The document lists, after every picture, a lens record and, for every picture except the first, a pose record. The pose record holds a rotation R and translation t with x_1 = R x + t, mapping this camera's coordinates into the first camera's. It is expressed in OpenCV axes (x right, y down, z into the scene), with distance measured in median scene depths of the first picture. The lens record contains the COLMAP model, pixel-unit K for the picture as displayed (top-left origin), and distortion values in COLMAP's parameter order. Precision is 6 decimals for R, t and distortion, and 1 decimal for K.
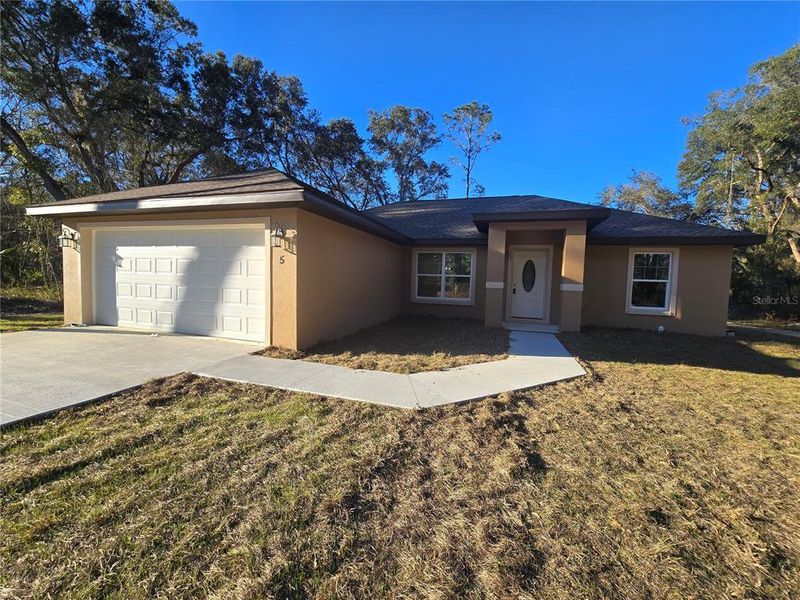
lens RADIAL K [[328.5, 0, 400.3], [0, 328.5, 298.2], [0, 0, 1]] dist [-0.002731, -0.000199]
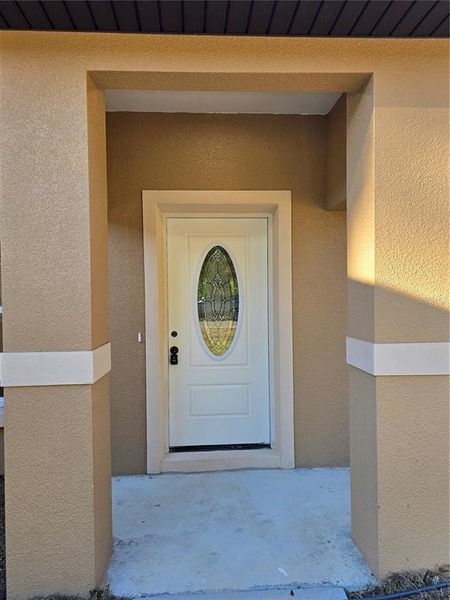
lens RADIAL K [[456.0, 0, 225.0], [0, 456.0, 300.0], [0, 0, 1]] dist [0.095324, -0.123032]
pose [[0.925172, -0.046707, 0.376662, 0.278253], [0.062266, 0.997631, -0.029233, -0.062004], [-0.374405, 0.050499, 0.925889, 0.709148]]
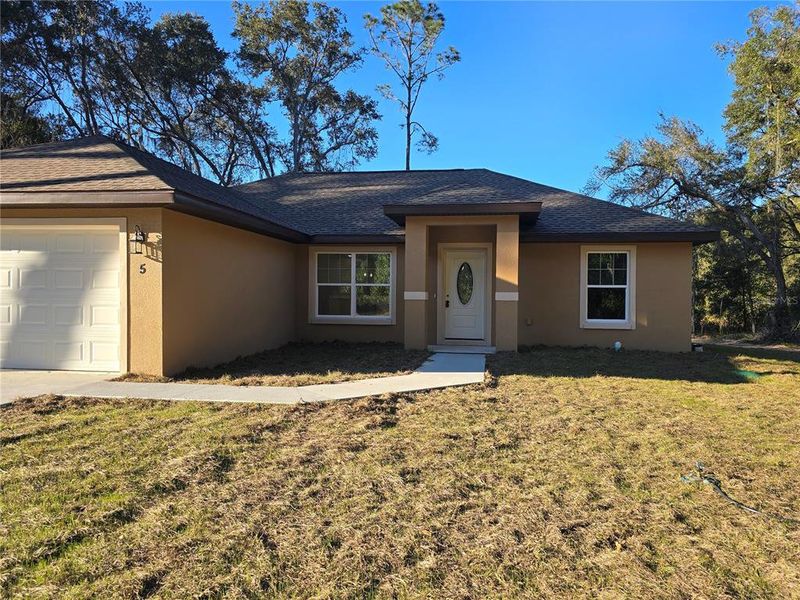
lens RADIAL K [[608.0, 0, 400.0], [0, 608.0, 300.0], [0, 0, 1]] dist [0.095324, -0.123032]
pose [[0.986681, -0.021500, 0.161239, 0.019931], [0.028912, 0.998624, -0.043760, 0.031590], [-0.160076, 0.047839, 0.985945, -0.402856]]
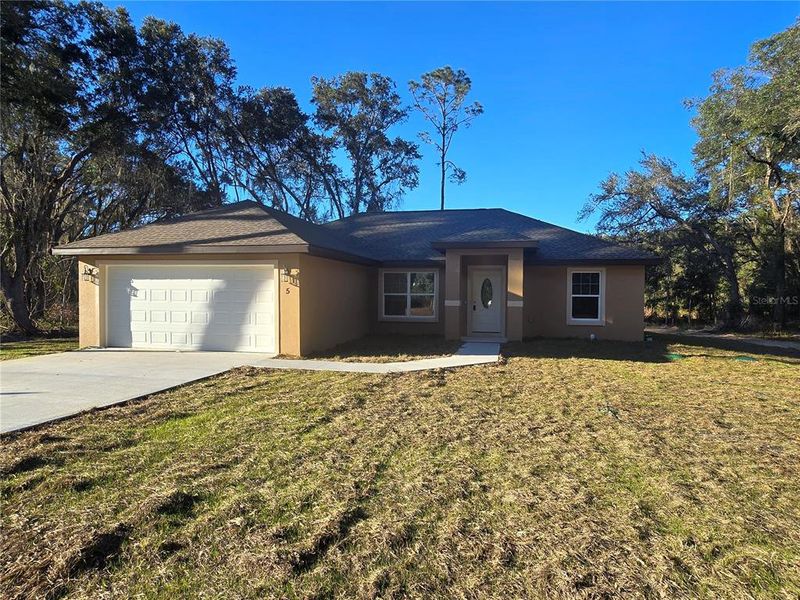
lens RADIAL K [[496.1, 0, 400.0], [0, 496.1, 300.0], [0, 0, 1]] dist [-0.003598, -0.000175]
pose [[0.995446, -0.024788, 0.092048, -0.052044], [0.028260, 0.998930, -0.036613, 0.007336], [-0.091042, 0.039048, 0.995081, -0.691072]]
